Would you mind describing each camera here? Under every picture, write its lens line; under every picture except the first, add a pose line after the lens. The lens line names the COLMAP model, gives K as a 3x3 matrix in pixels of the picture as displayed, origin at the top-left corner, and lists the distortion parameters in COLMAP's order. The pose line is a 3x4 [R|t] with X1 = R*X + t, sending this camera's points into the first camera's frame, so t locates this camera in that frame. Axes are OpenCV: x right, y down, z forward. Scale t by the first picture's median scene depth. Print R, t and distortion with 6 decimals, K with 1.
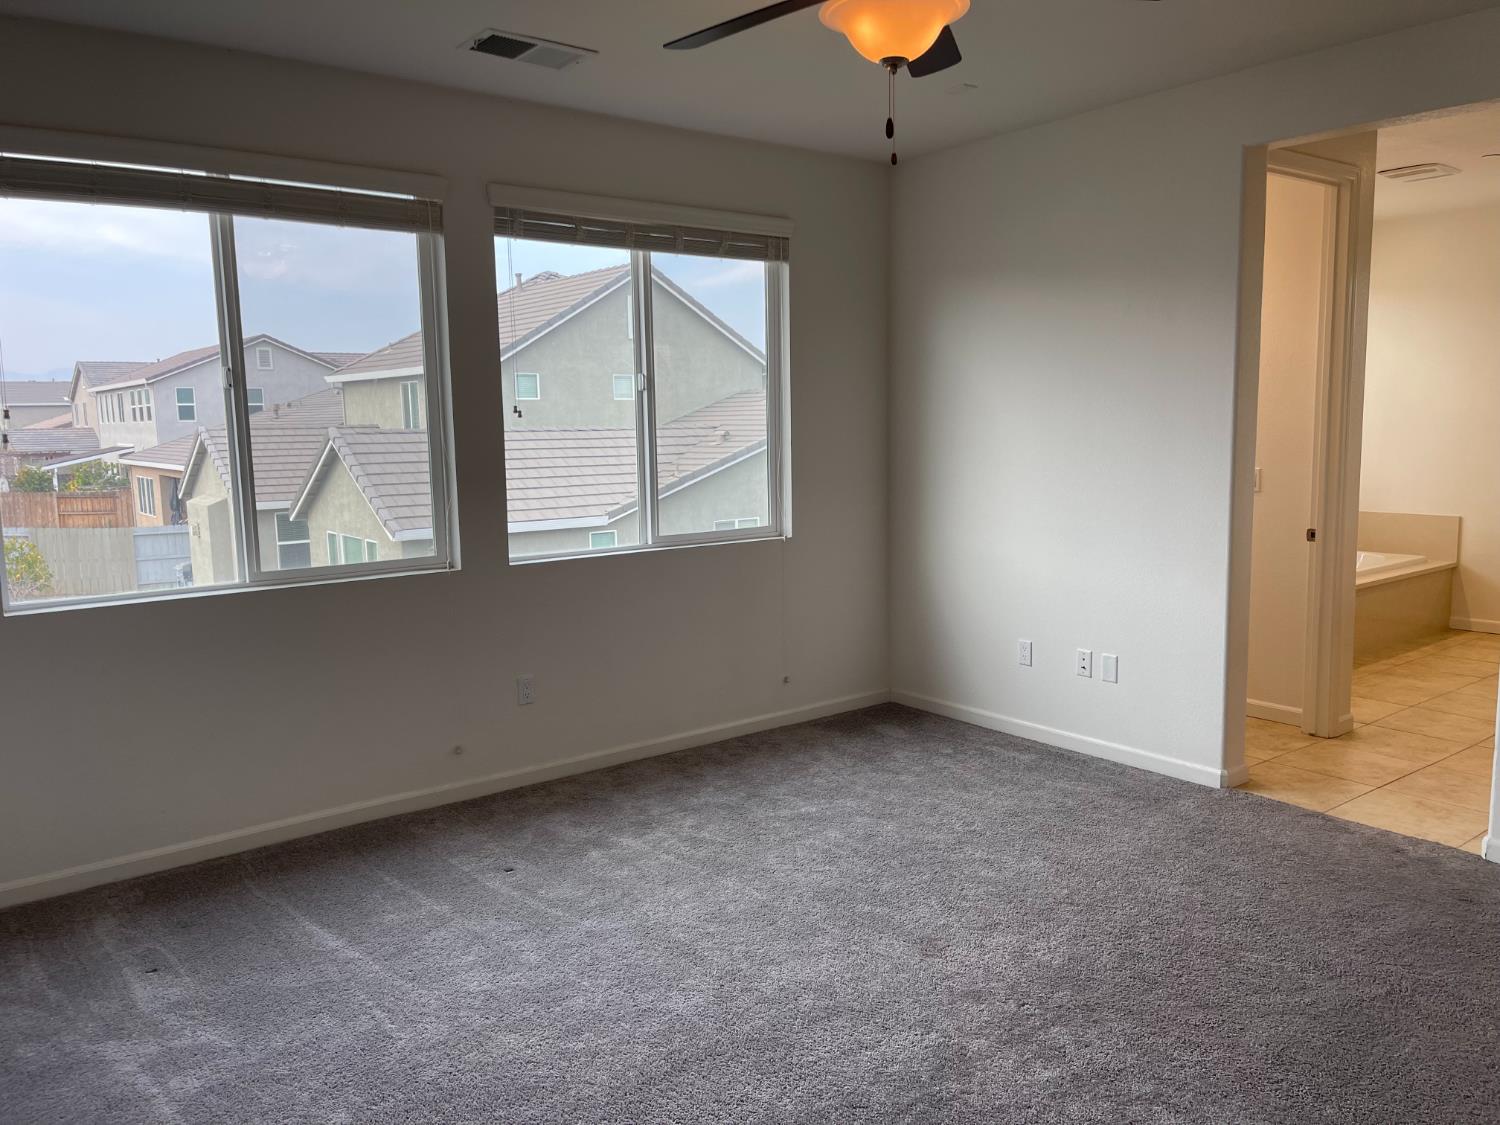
lens RADIAL K [[1136.2, 0, 749.9], [0, 1136.2, 561.9], [0, 0, 1]] dist [0.073471, -0.095362]
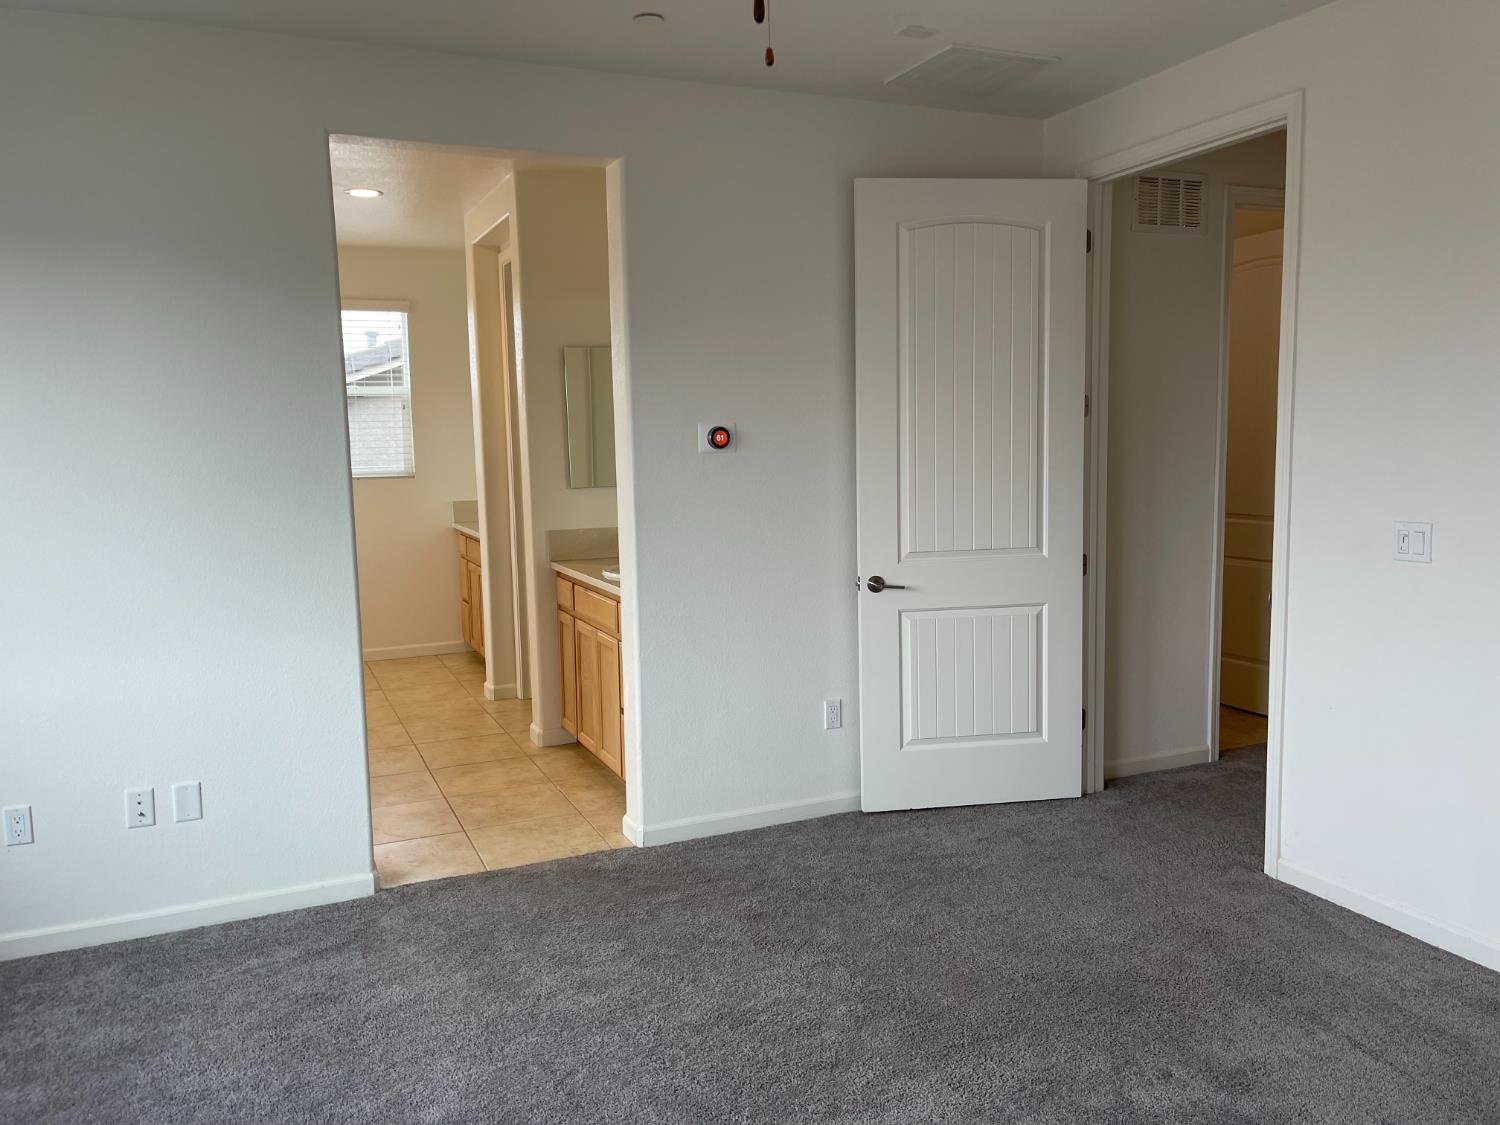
lens RADIAL K [[1136.2, 0, 749.9], [0, 1136.2, 561.0], [0, 0, 1]] dist [0.073471, -0.095362]
pose [[0.243961, -0.096902, 0.964932, -0.287963], [0.141603, 0.987891, 0.063407, -0.053312], [-0.959391, 0.121168, 0.254729, 0.465621]]
